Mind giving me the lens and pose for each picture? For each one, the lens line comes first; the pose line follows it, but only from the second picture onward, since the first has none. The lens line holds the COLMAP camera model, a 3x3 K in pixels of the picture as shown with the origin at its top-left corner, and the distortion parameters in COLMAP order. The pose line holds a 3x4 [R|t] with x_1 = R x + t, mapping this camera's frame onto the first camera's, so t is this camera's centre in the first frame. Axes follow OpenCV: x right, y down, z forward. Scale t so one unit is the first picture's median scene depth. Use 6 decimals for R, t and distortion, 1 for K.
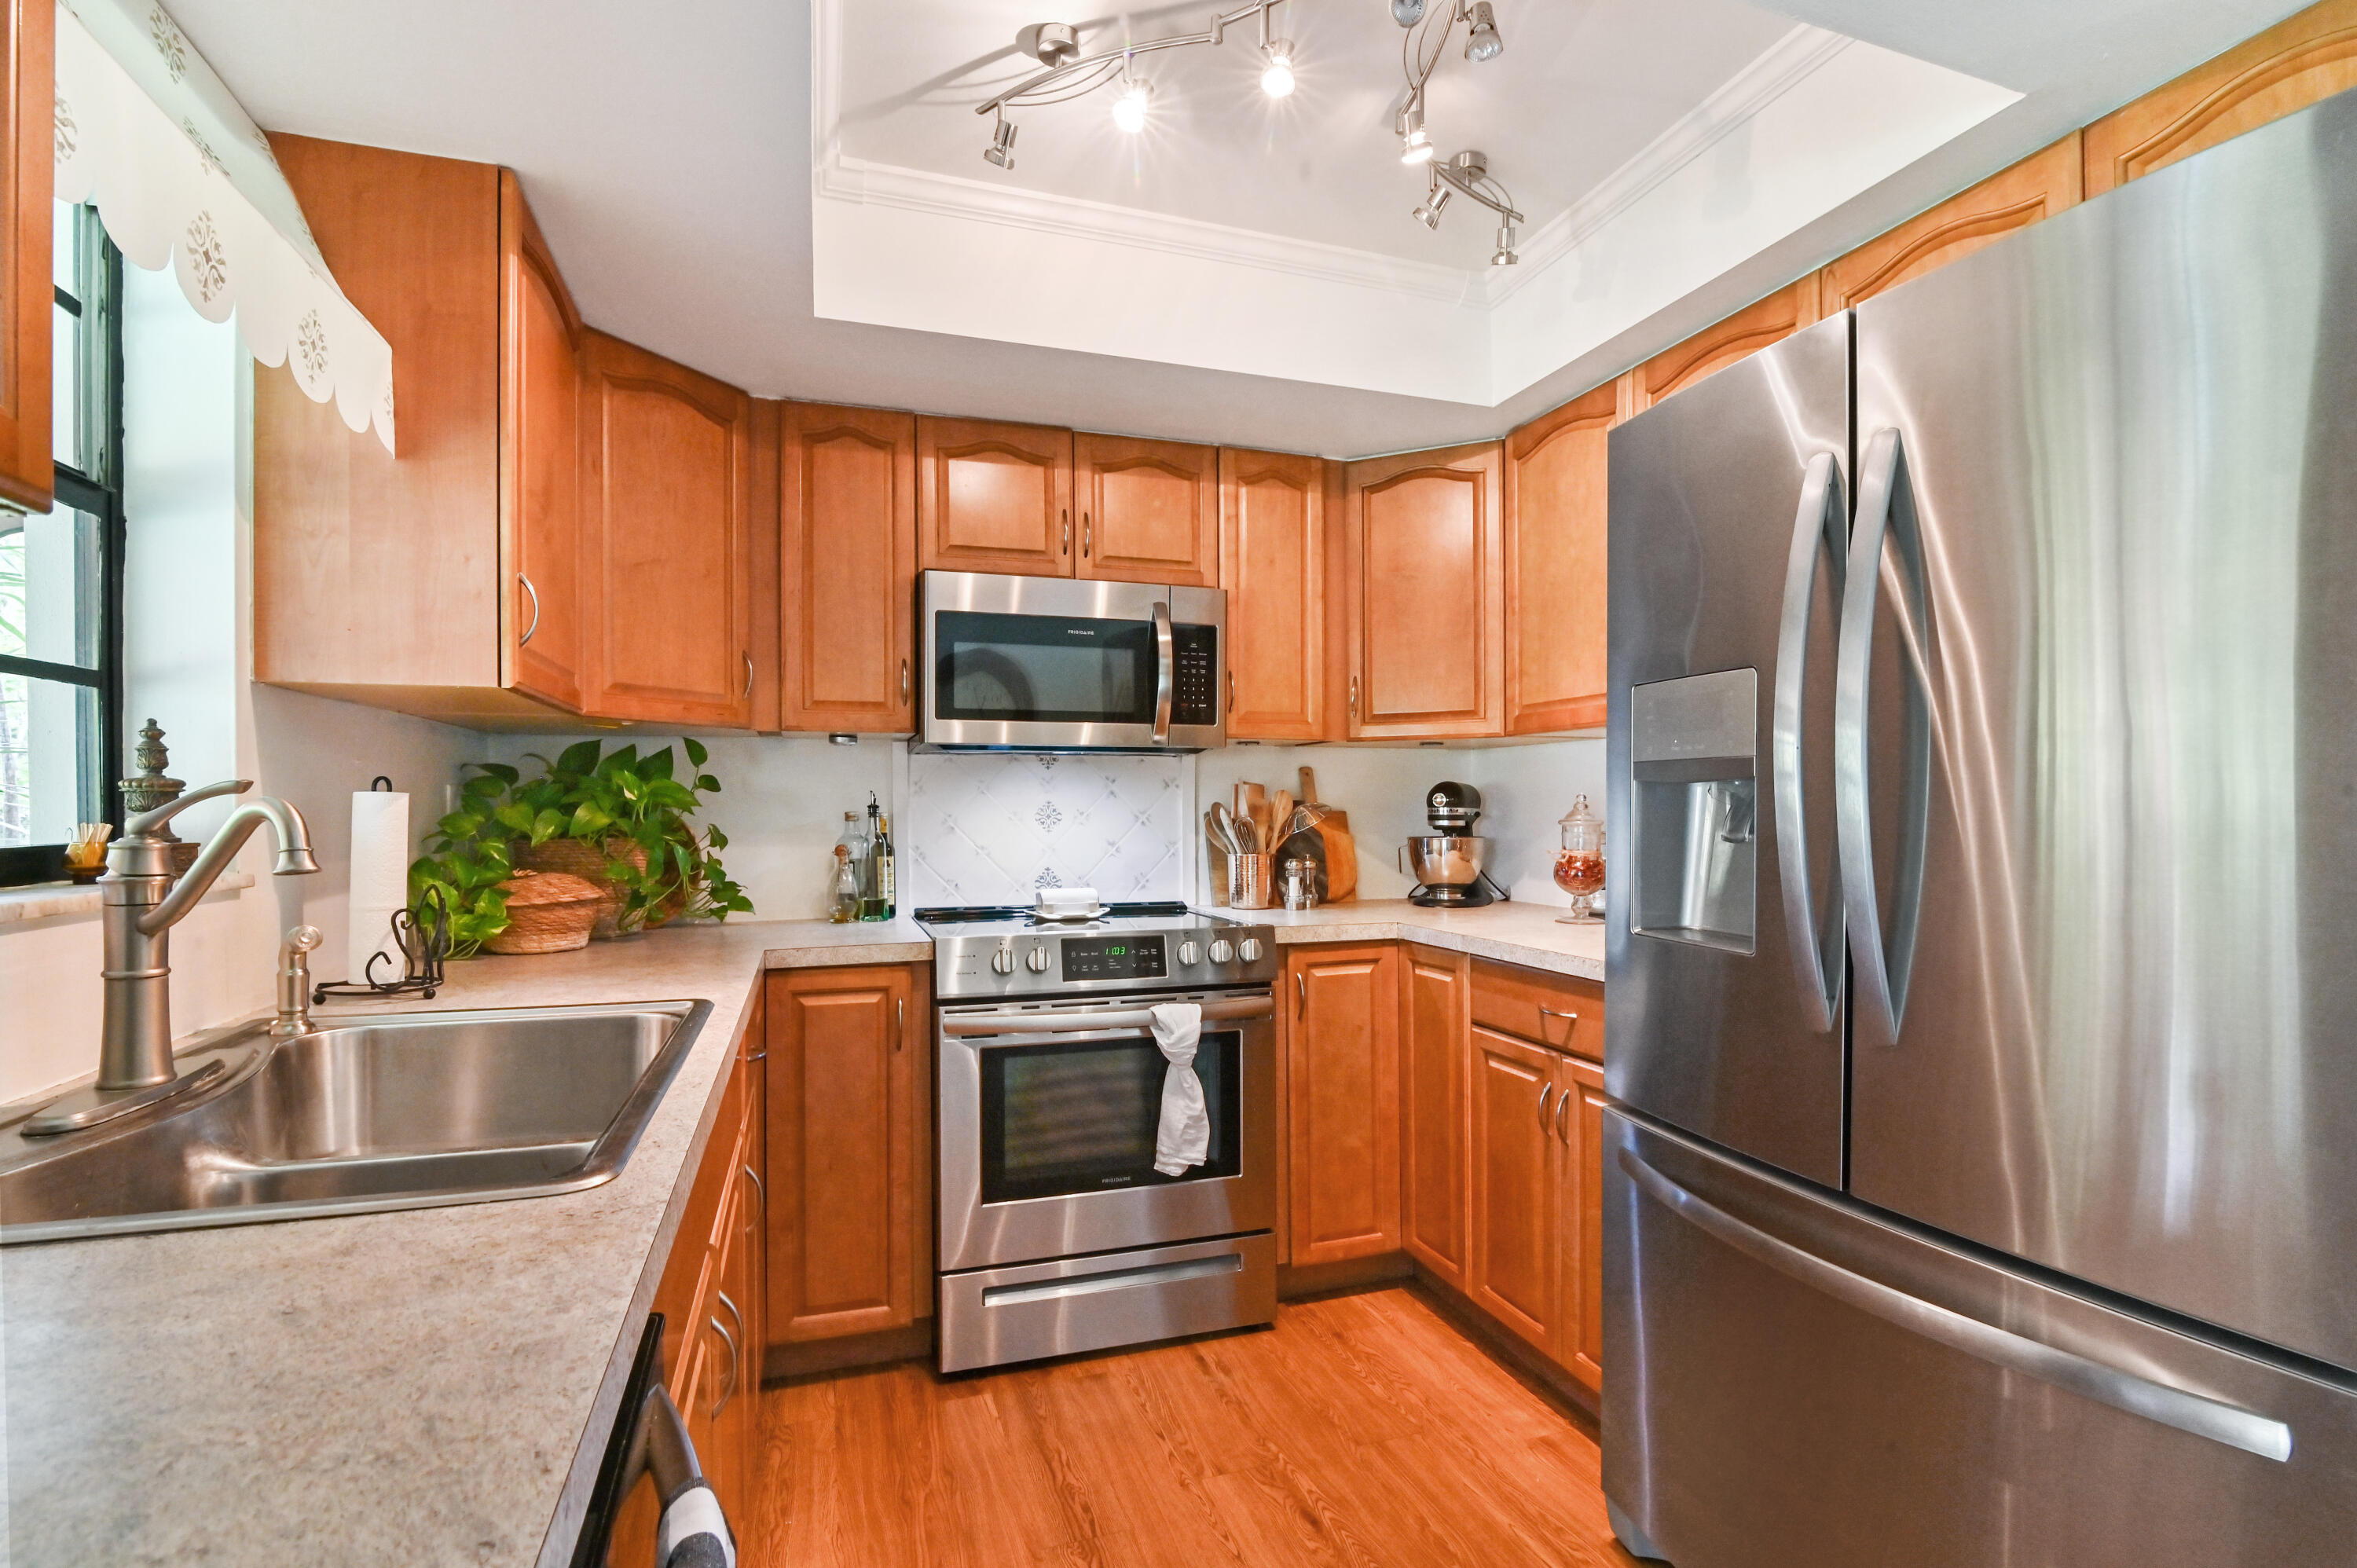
lens RADIAL K [[1100.3, 0, 1178.9], [0, 1100.3, 813.4], [0, 0, 1]] dist [-0.017201, -0.000171]
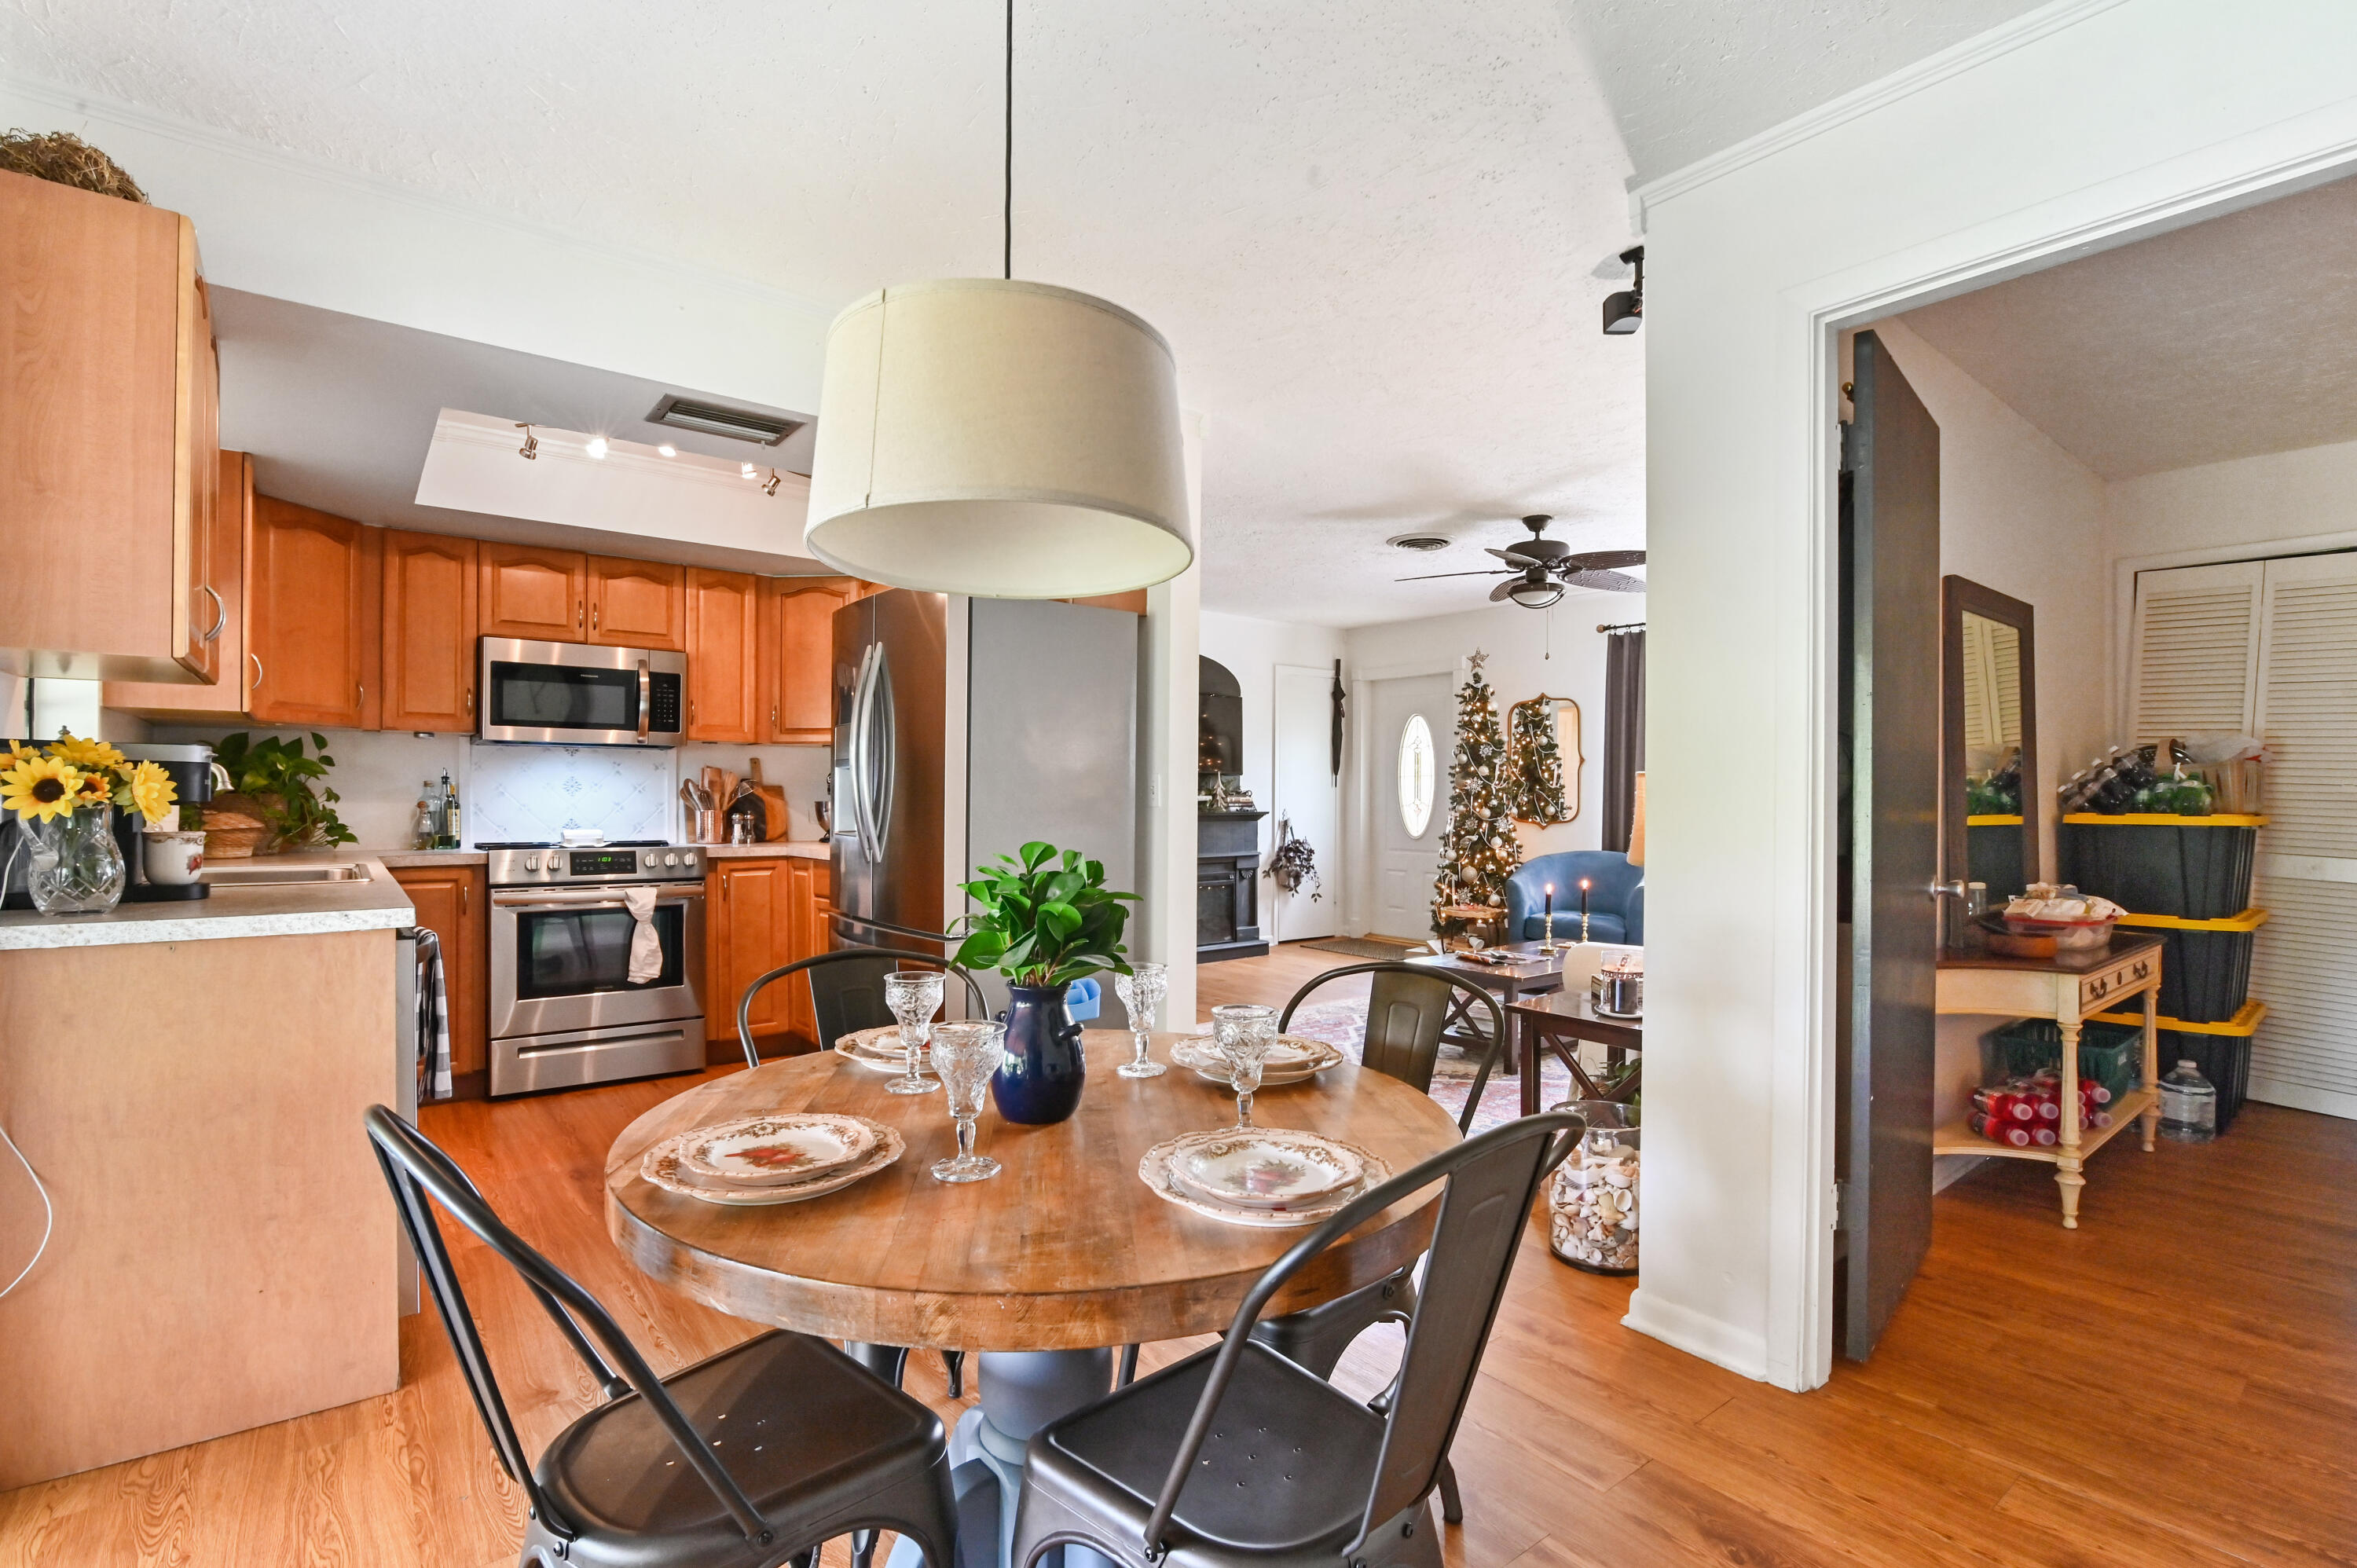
lens RADIAL K [[1100.3, 0, 1189.9], [0, 1100.3, 802.7], [0, 0, 1]] dist [-0.017201, -0.000171]
pose [[0.939581, 0.006300, 0.342268, 0.227079], [-0.005664, 0.999980, -0.002857, 0.033233], [-0.342280, 0.000746, 0.939598, -0.998361]]
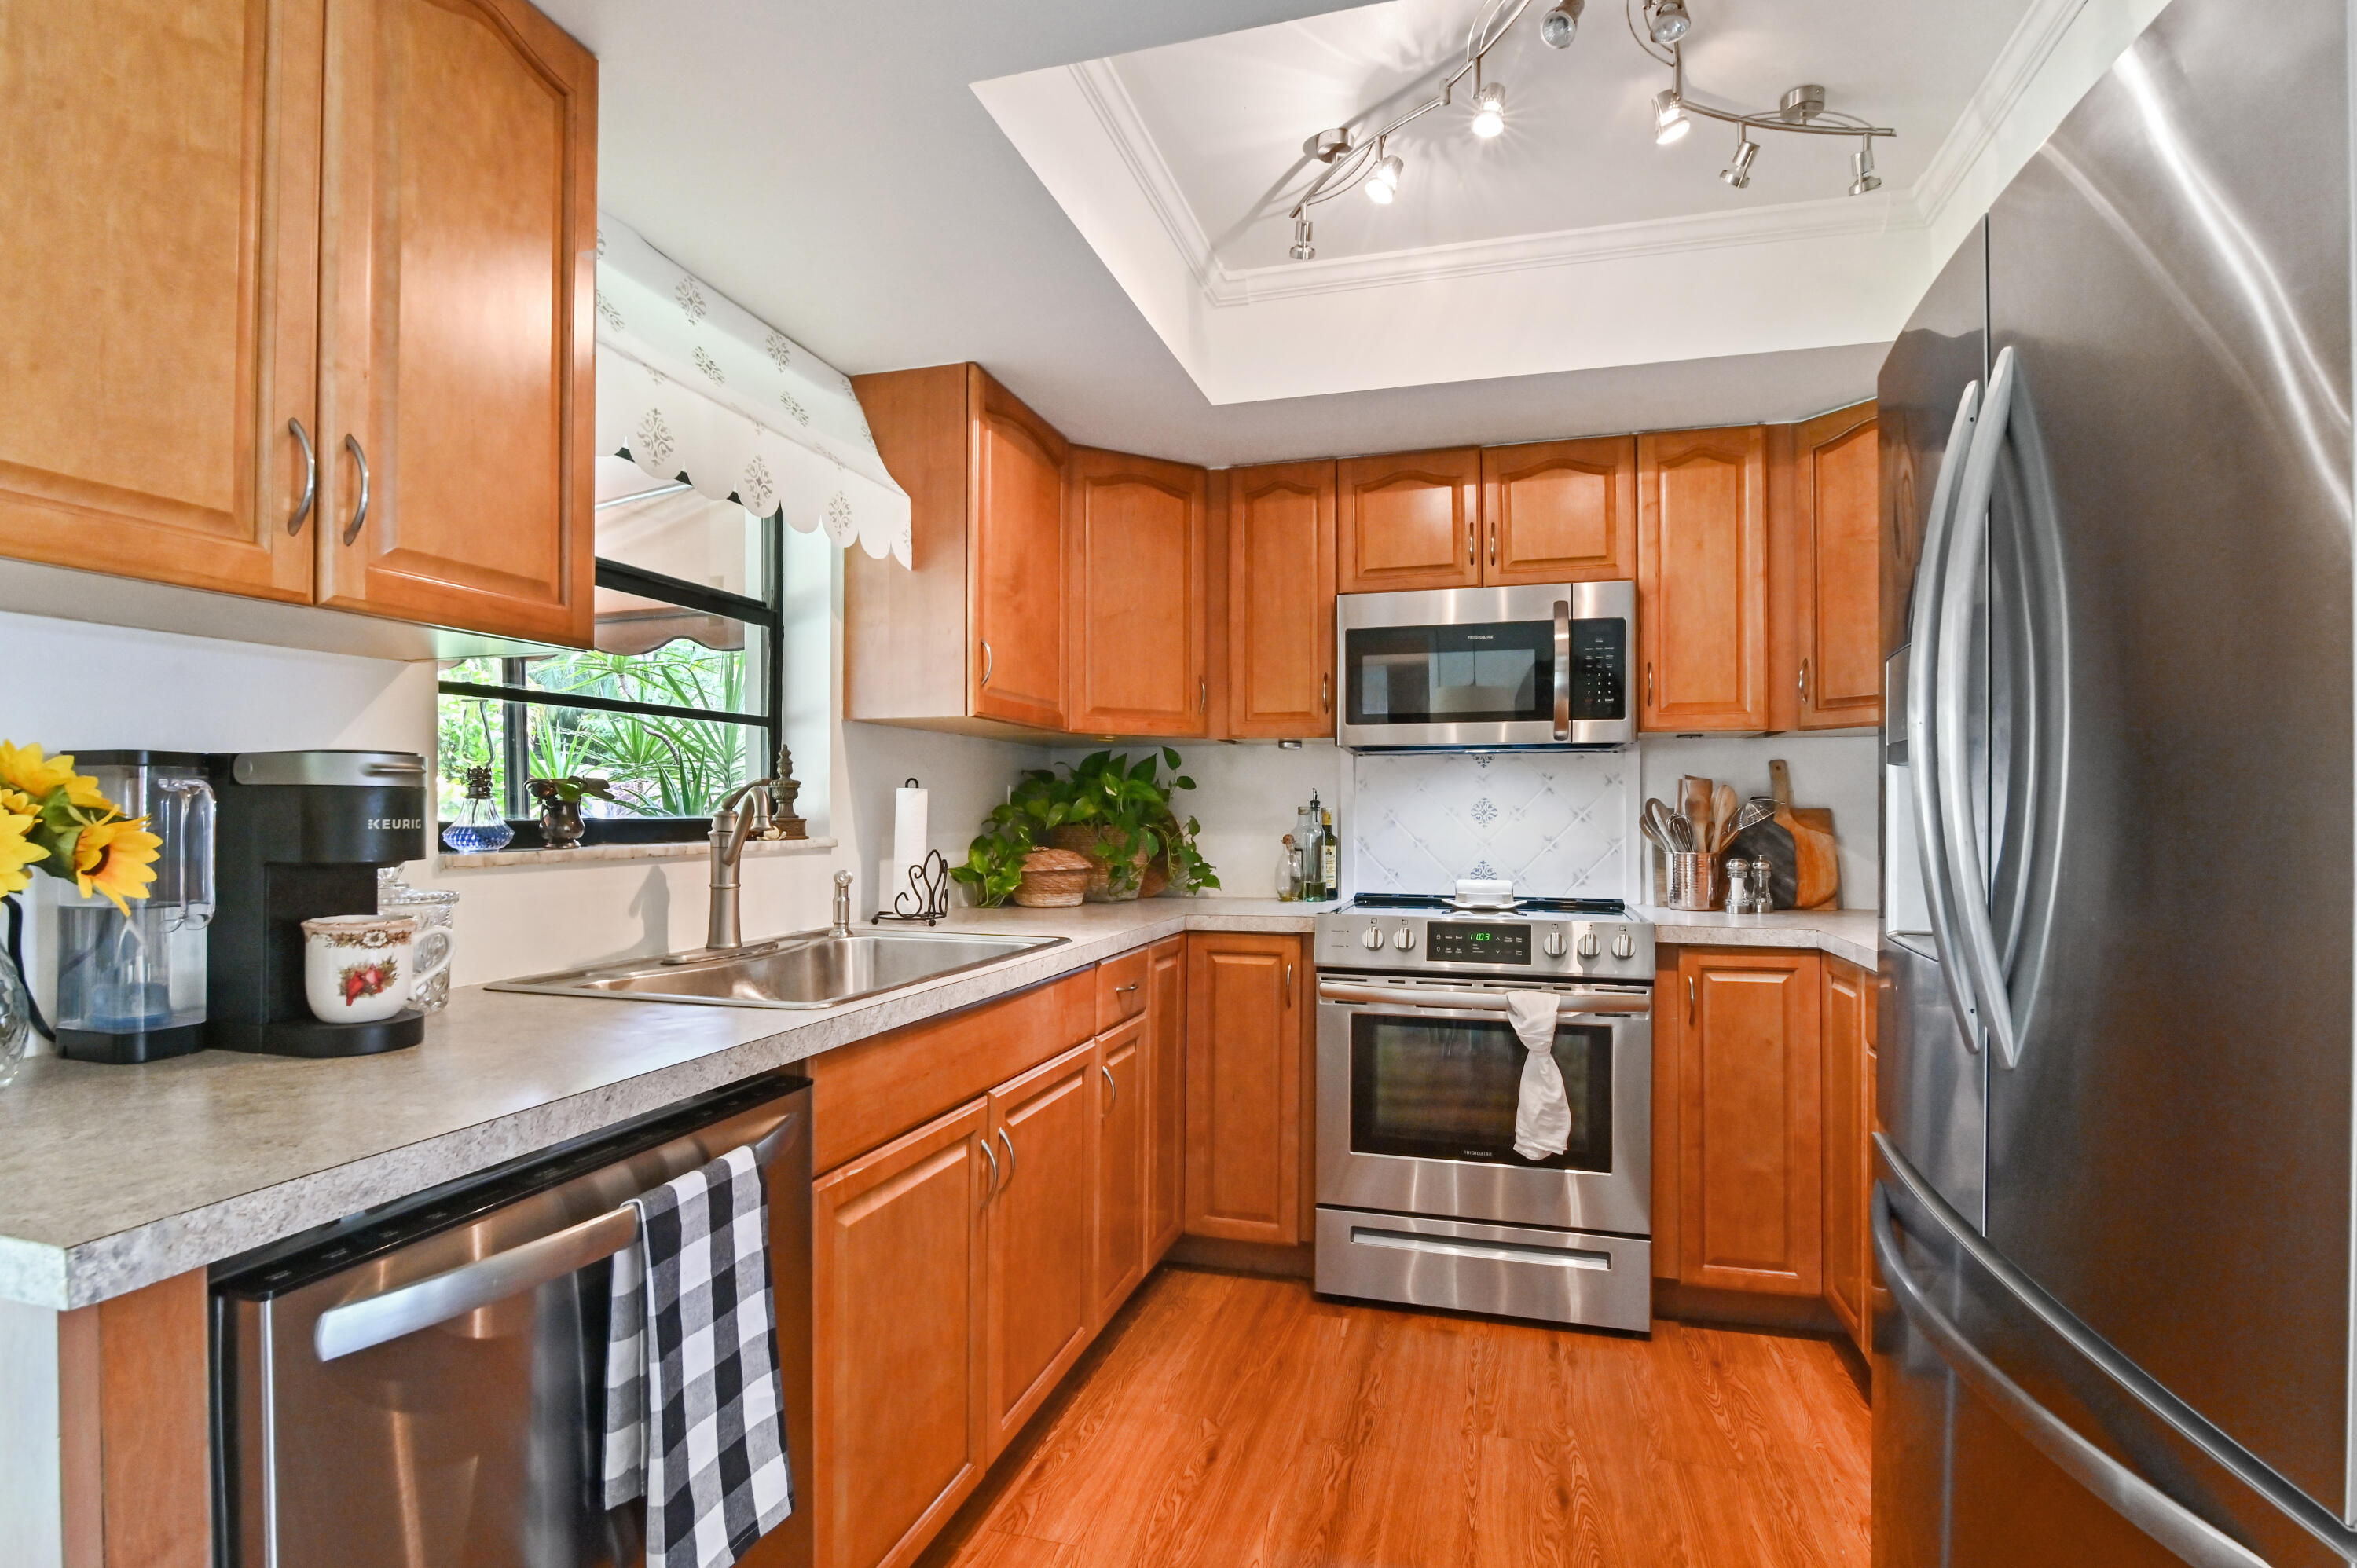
lens RADIAL K [[1100.3, 0, 1195.5], [0, 1100.3, 802.9], [0, 0, 1]] dist [-0.017201, -0.000171]
pose [[0.826461, 0.000076, -0.562994, 0.314514], [-0.008047, 0.999899, -0.011679, 0.010857], [0.562937, 0.014182, 0.826378, -0.030911]]
